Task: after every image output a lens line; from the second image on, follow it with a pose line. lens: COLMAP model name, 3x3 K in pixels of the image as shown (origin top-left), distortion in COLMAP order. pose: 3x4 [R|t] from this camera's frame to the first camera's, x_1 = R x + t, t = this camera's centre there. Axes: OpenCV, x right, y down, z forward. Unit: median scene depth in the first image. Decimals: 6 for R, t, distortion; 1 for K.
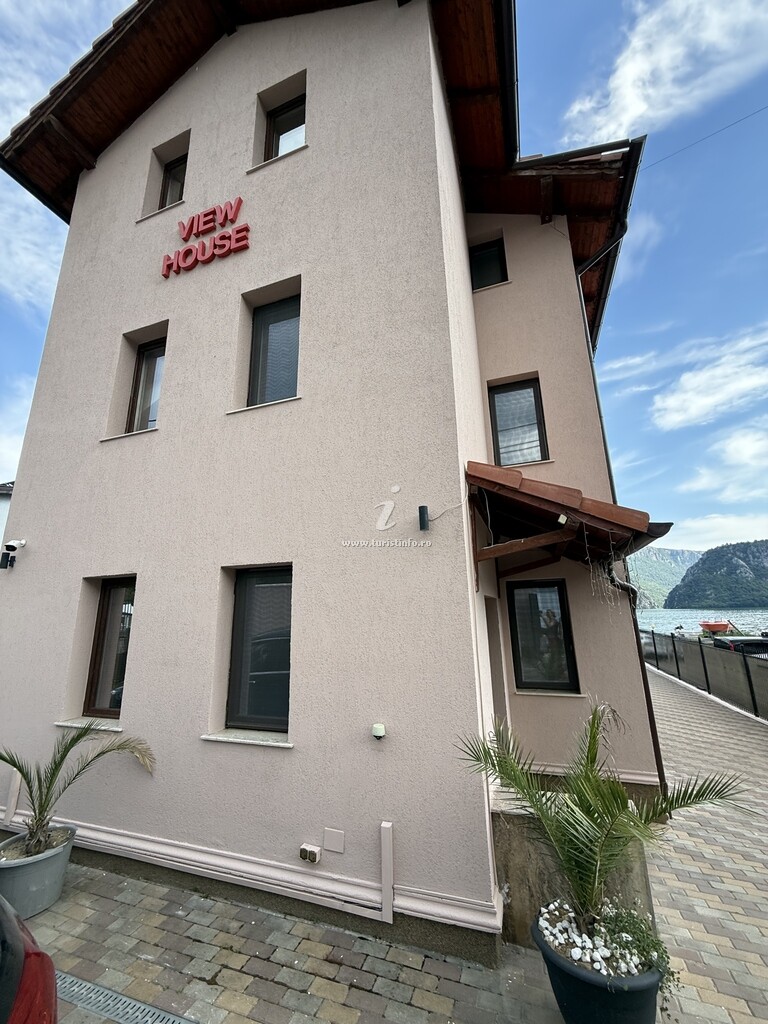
lens RADIAL K [[410.6, 0, 384.0], [0, 410.6, 512.0], [0, 0, 1]] dist [0.000398, -0.000090]
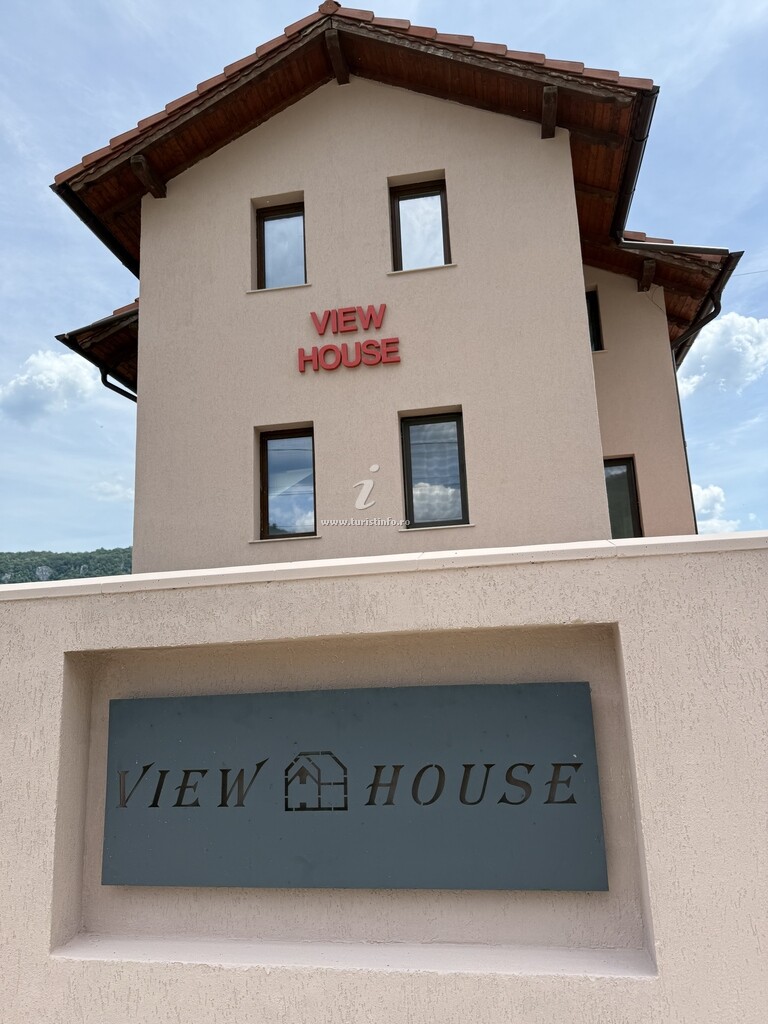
lens RADIAL K [[701.7, 0, 384.0], [0, 701.7, 512.0], [0, 0, 1]] dist [0.128560, -0.212821]
pose [[0.985105, 0.005328, 0.171873, -0.633787], [-0.015092, 0.998342, 0.055554, -0.334141], [-0.171292, -0.057320, 0.983551, -0.747426]]
